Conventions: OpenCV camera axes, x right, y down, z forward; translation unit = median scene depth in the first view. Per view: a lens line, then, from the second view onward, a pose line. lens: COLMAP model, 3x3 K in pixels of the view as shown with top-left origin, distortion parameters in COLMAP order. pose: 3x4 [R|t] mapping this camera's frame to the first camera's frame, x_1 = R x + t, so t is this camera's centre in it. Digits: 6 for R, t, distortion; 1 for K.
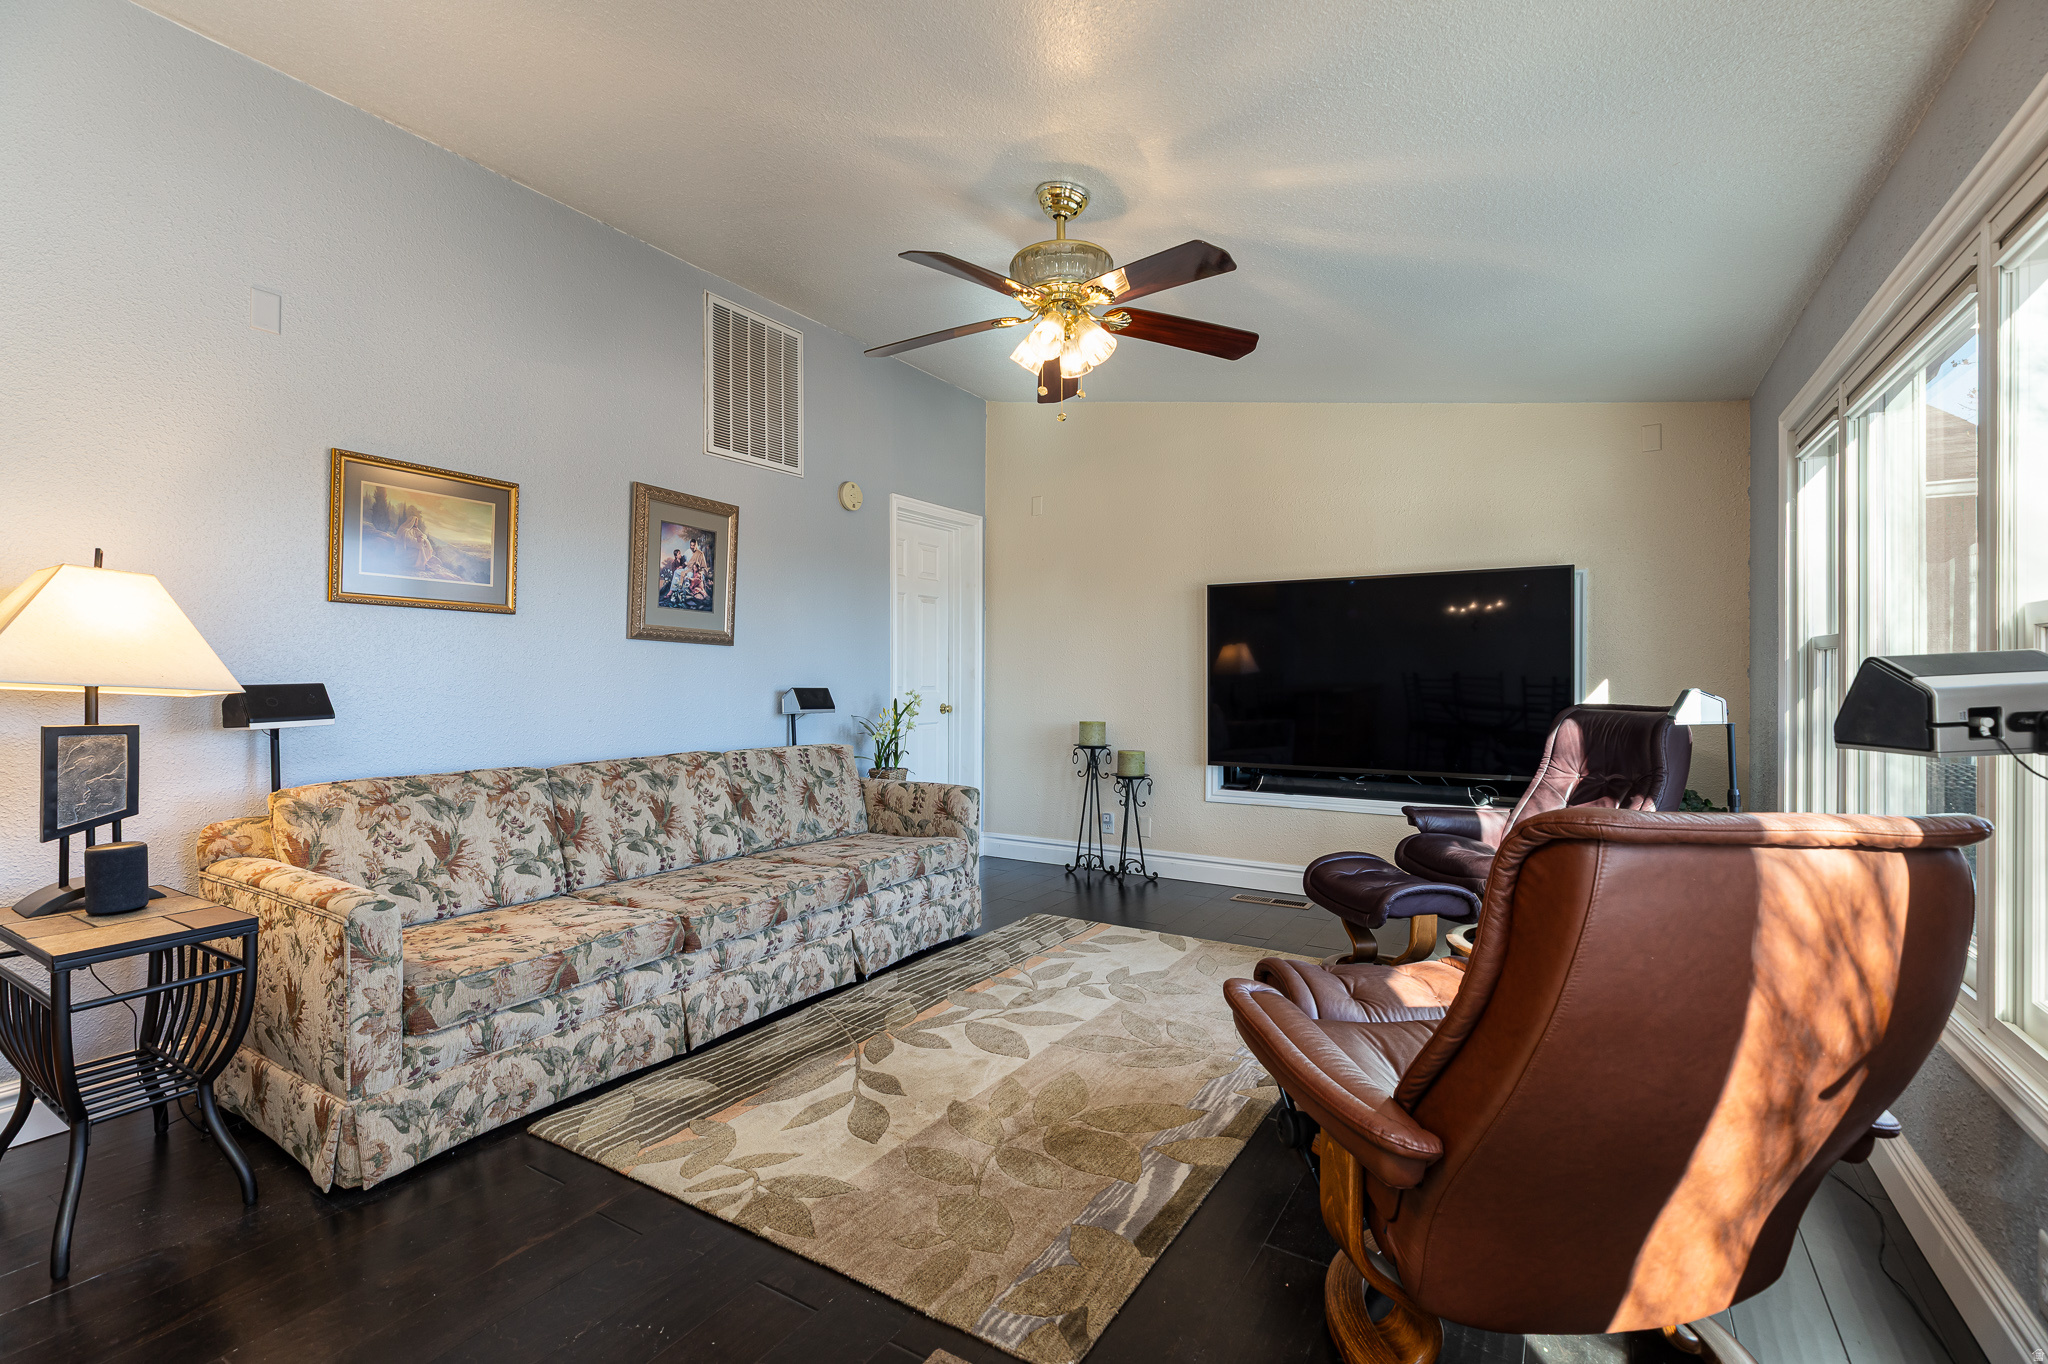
lens RADIAL K [[924.2, 0, 1021.7], [0, 924.2, 678.4], [0, 0, 1]] dist [0.002566, 0.000094]
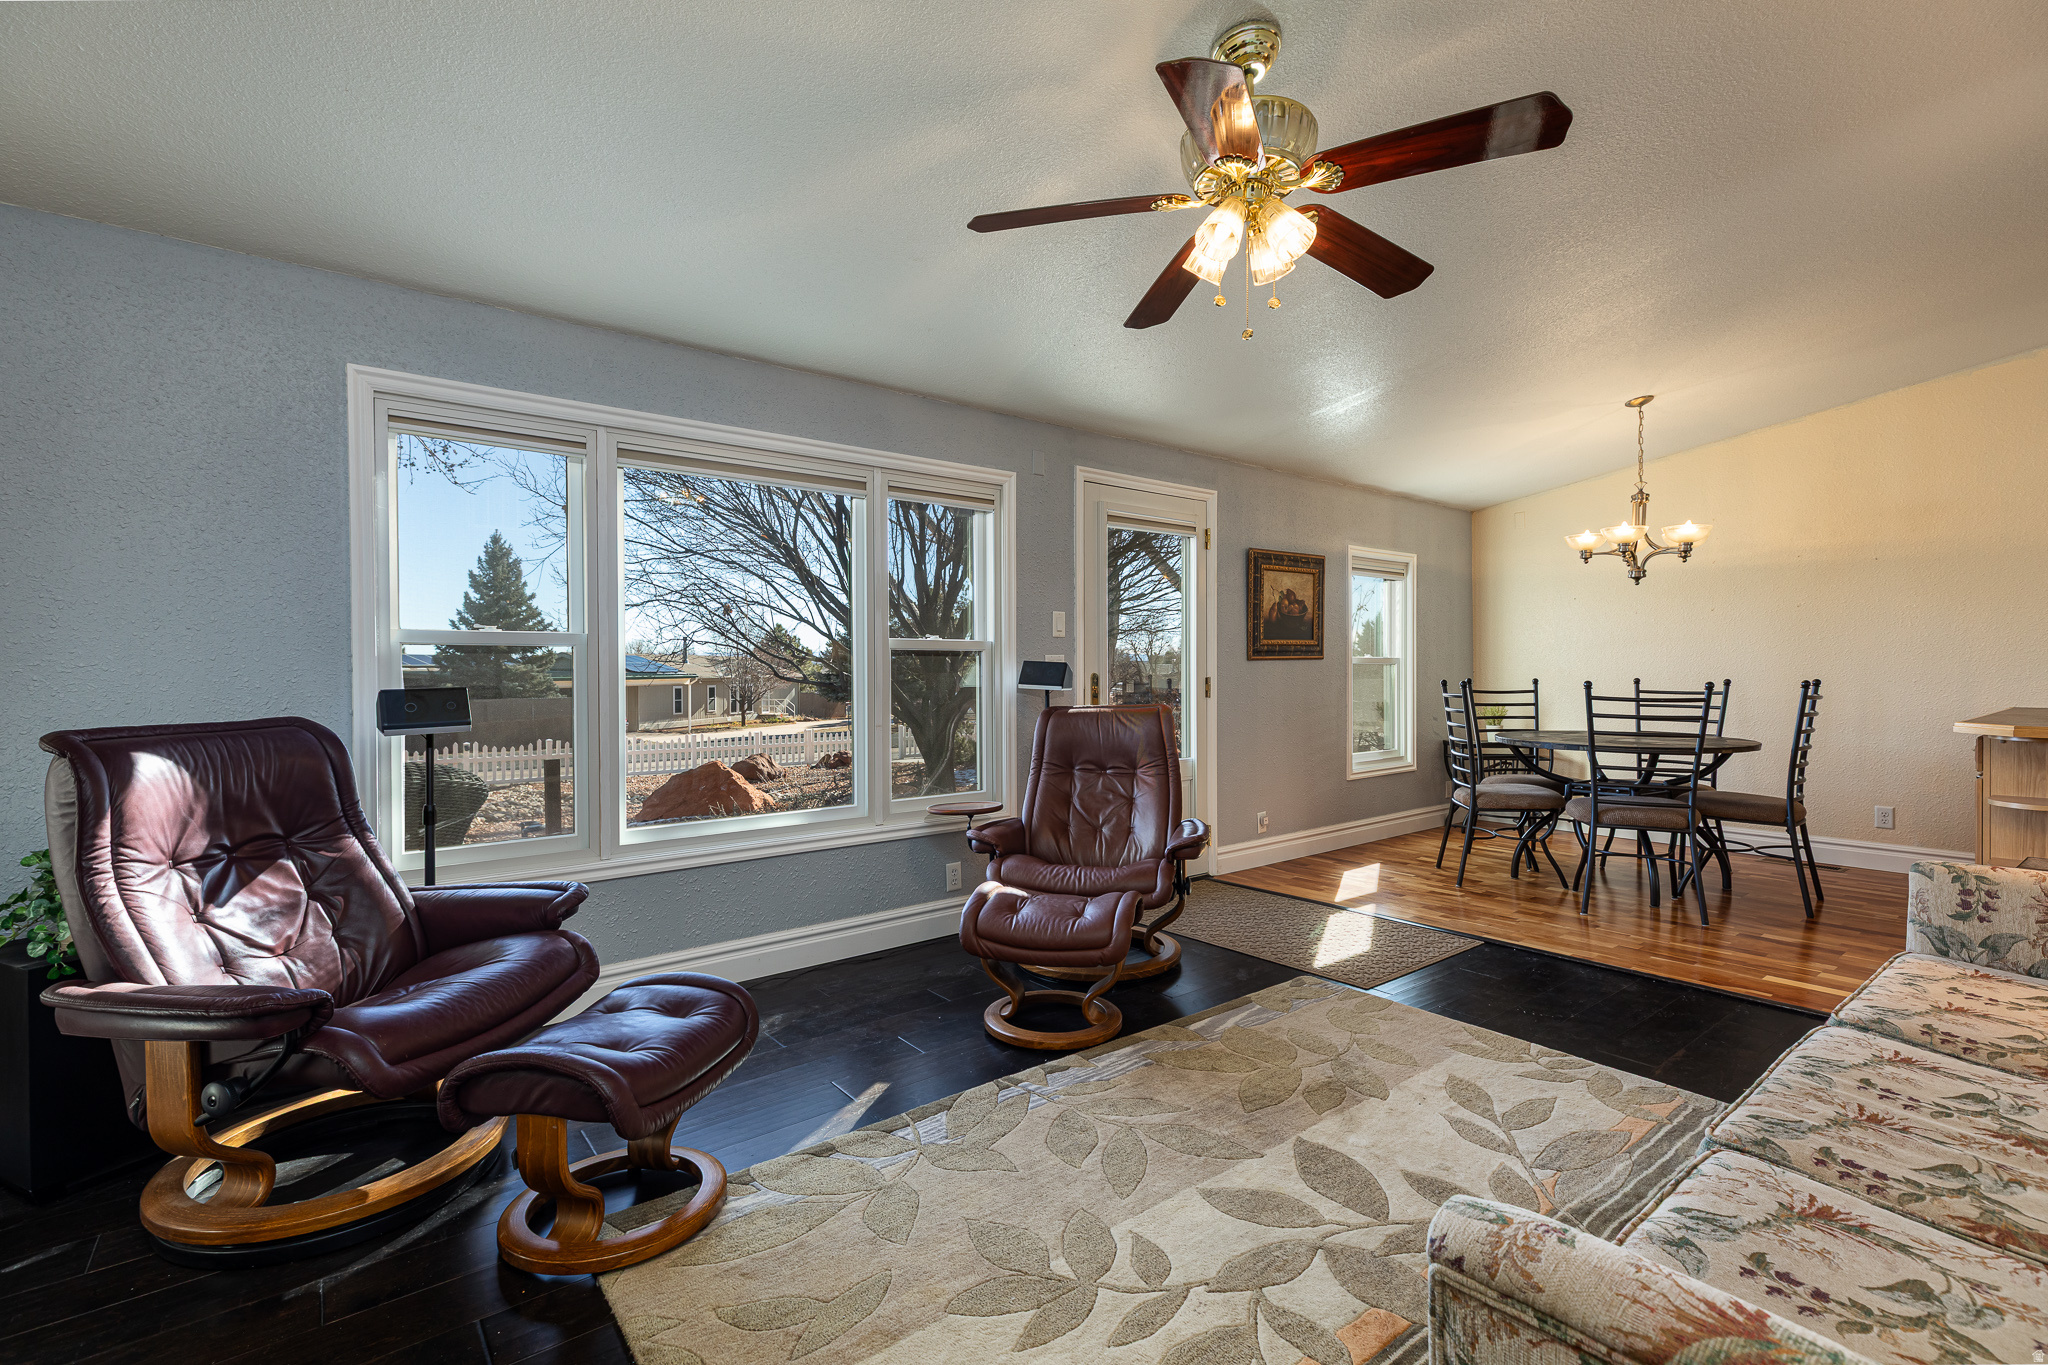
lens RADIAL K [[924.2, 0, 1025.1], [0, 924.2, 681.3], [0, 0, 1]] dist [0.002566, 0.000094]
pose [[-0.940325, -0.000503, 0.340278, -0.041096], [0.002480, 0.999962, 0.008332, 0.001742], [-0.340269, 0.008678, -0.940288, 1.686487]]
